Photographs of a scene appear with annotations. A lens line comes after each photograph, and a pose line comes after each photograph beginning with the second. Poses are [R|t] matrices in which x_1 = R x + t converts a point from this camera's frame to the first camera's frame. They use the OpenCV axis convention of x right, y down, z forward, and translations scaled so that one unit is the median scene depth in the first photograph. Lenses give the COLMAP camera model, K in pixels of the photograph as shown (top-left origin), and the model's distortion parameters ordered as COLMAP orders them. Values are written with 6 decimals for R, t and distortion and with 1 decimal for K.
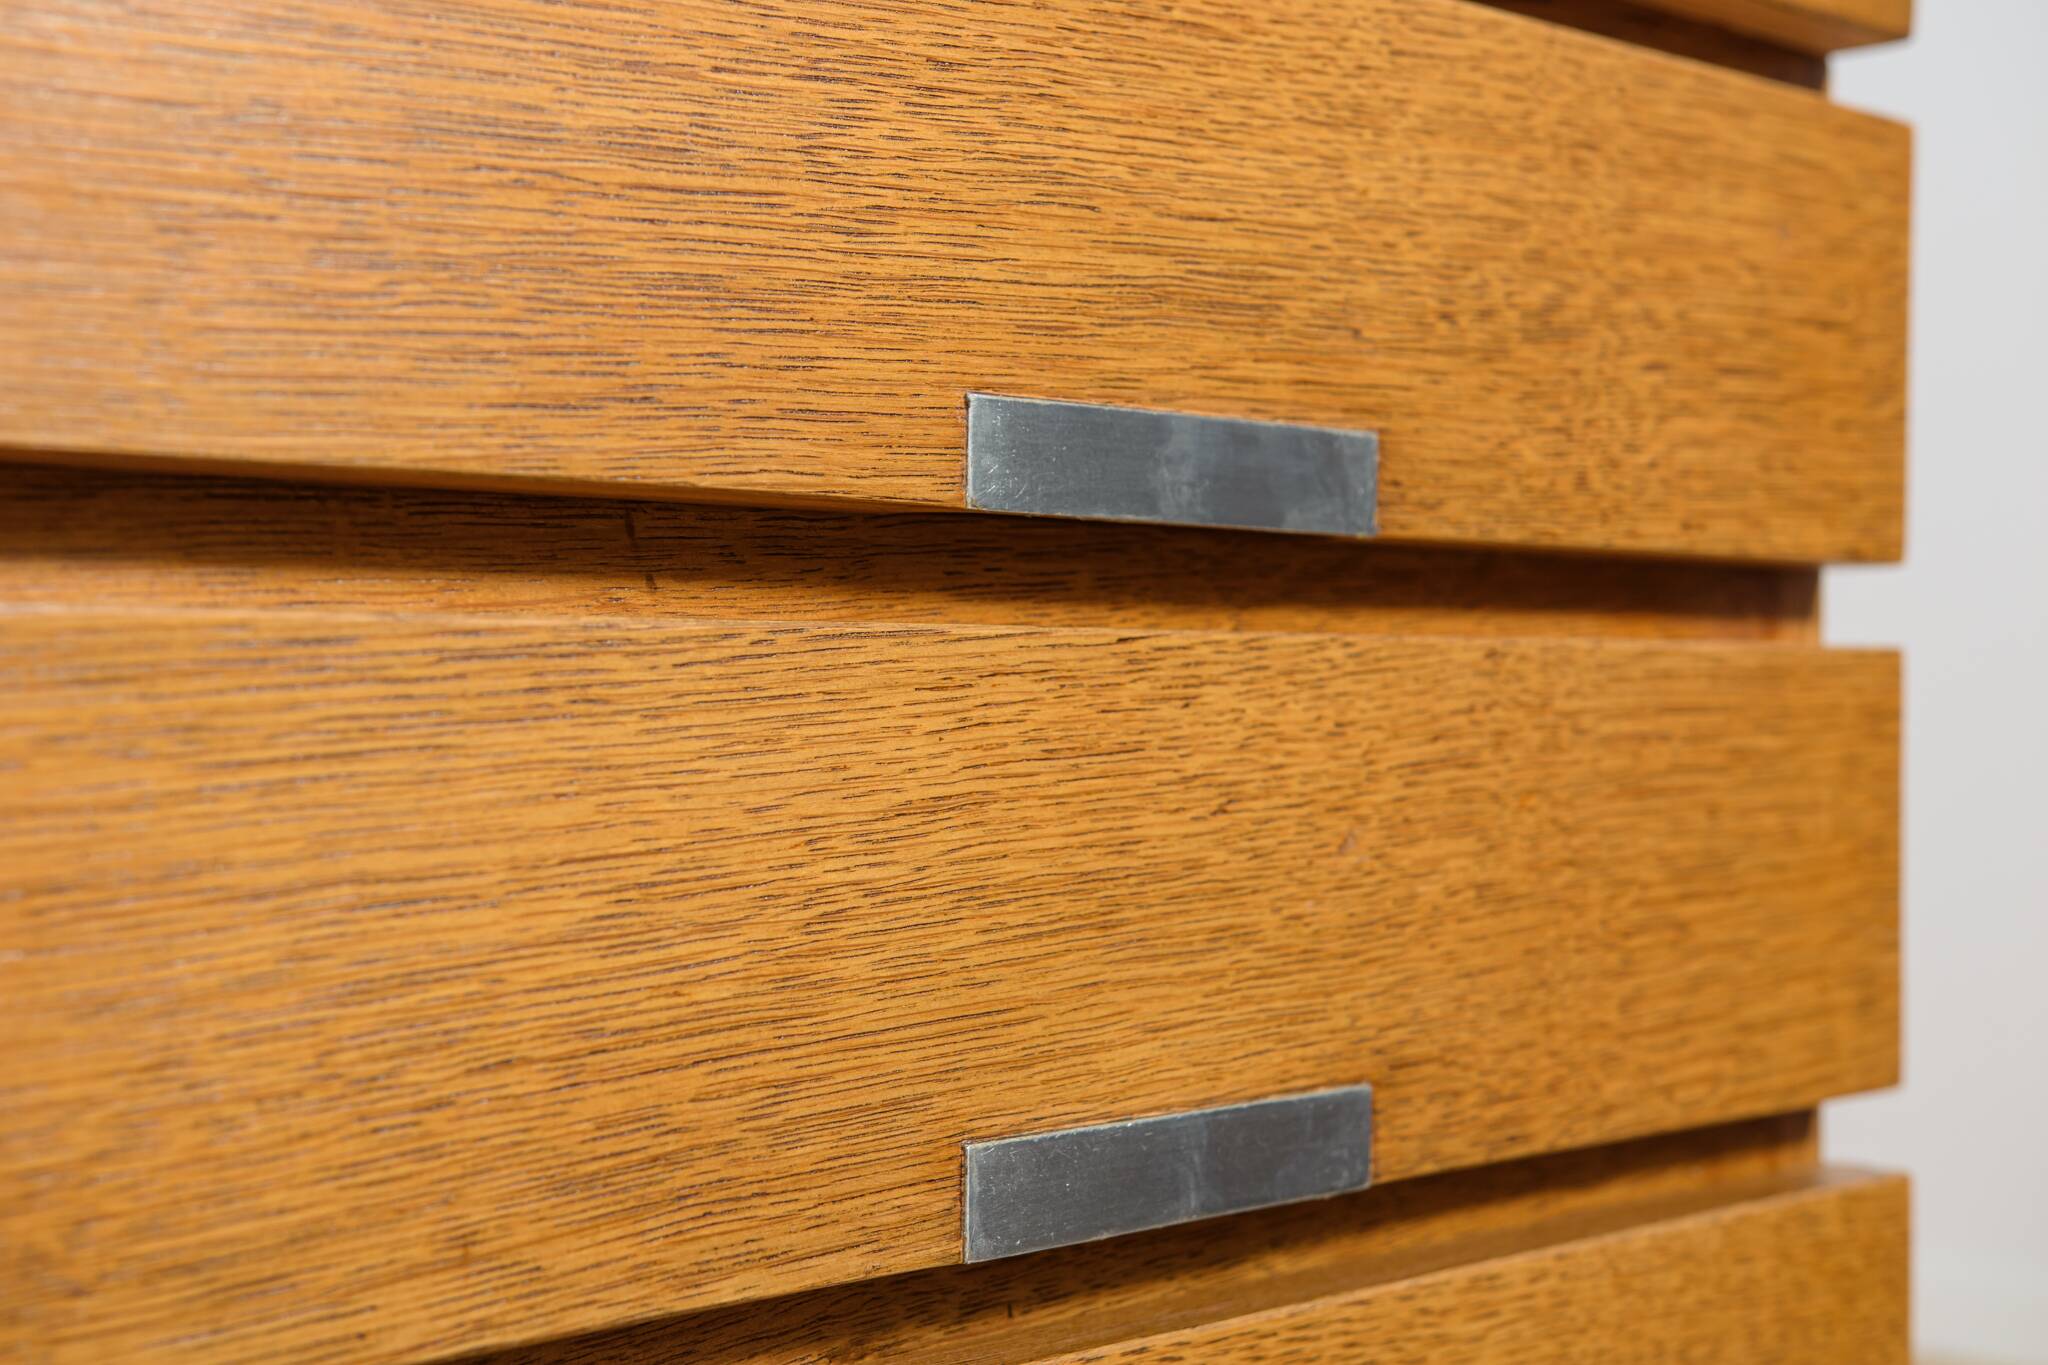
lens RADIAL K [[2966.7, 0, 1033.6], [0, 2966.7, 699.7], [0, 0, 1]] dist [0.095433, 0.000000]
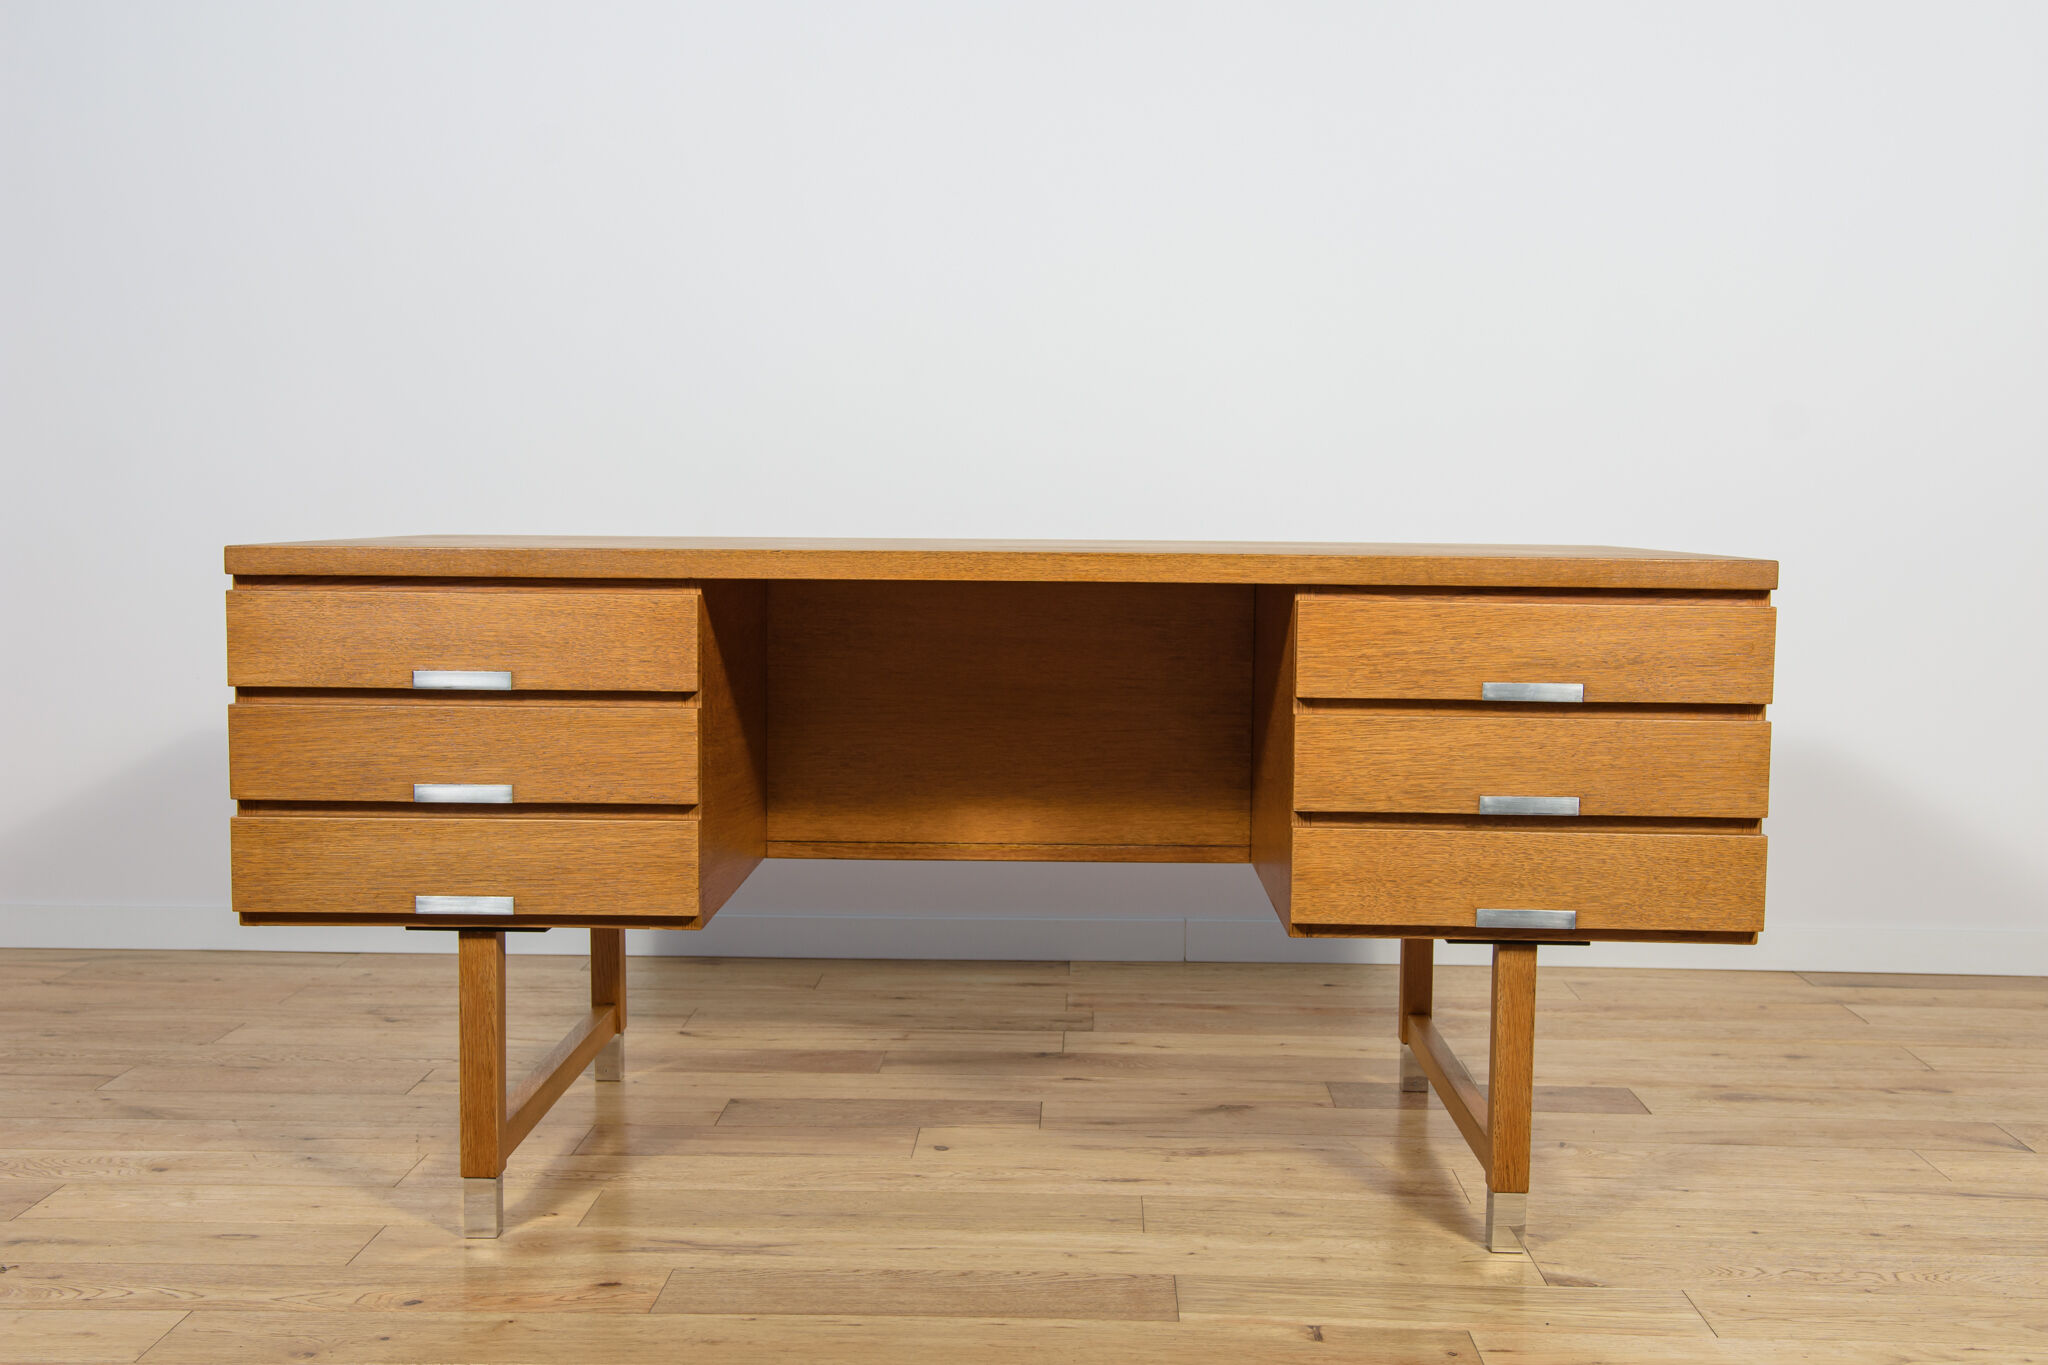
lens RADIAL K [[2223.3, 0, 1014.2], [0, 2223.3, 687.6], [0, 0, 1]] dist [0.035976, 0.000000]
pose [[0.690138, 0.064148, -0.720829, 2.670865], [-0.012475, 0.996970, 0.076779, -0.434362], [0.723570, -0.043996, 0.688847, -2.986080]]
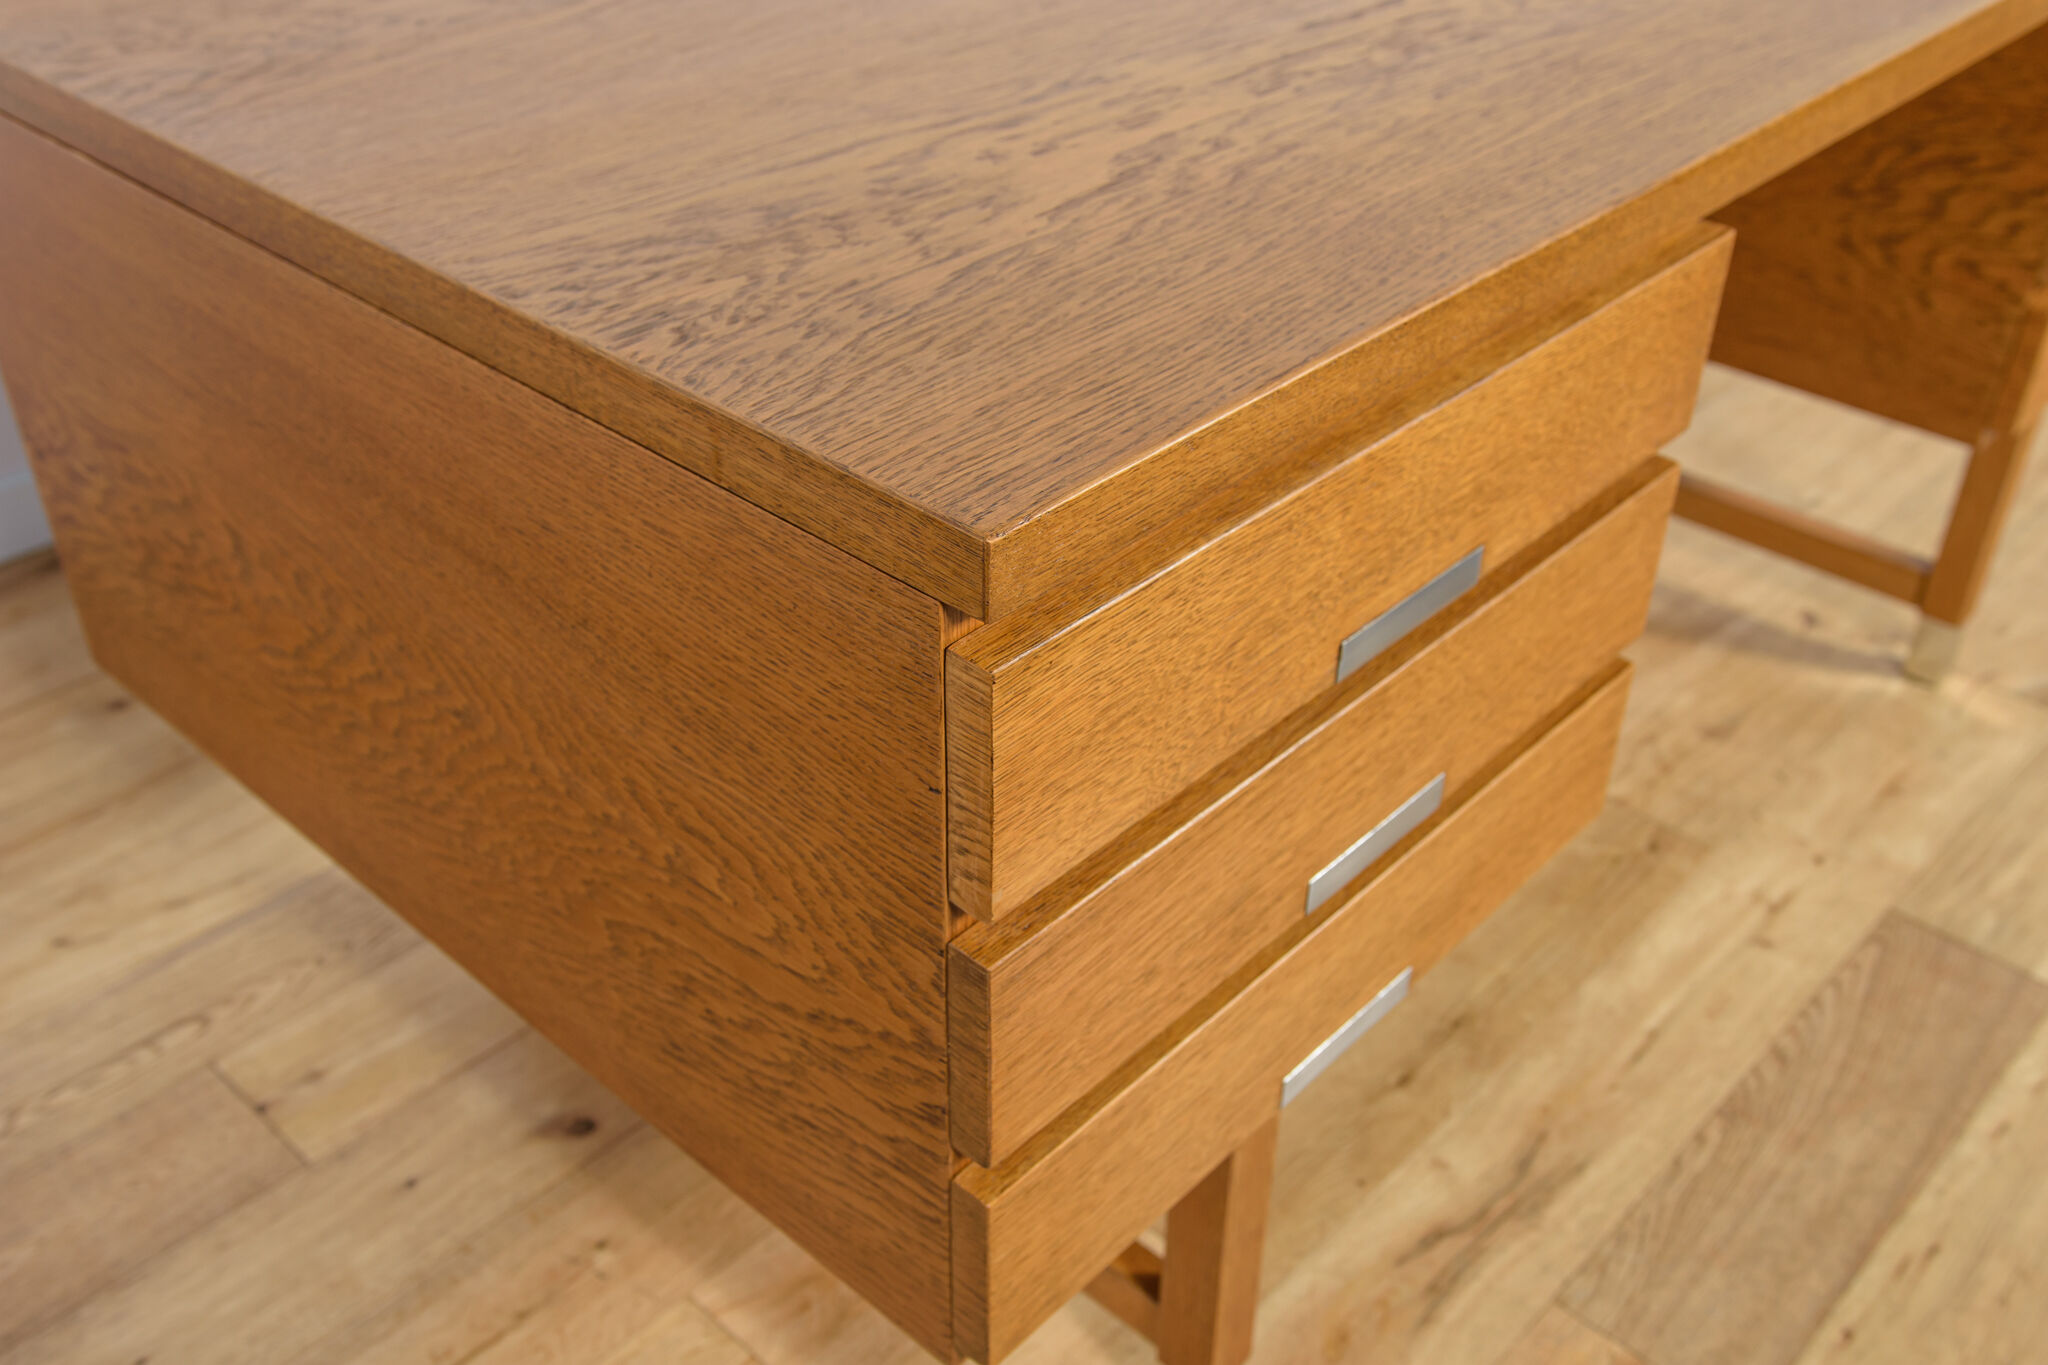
lens RADIAL K [[1926.7, 0, 1015.7], [0, 1926.7, 696.1], [0, 0, 1]] dist [-0.011113, 0.000000]
pose [[0.999518, -0.013850, 0.027787, -1.910204], [-0.004407, 0.822630, 0.568560, -0.911437], [-0.030733, -0.568408, 0.822172, -1.902548]]
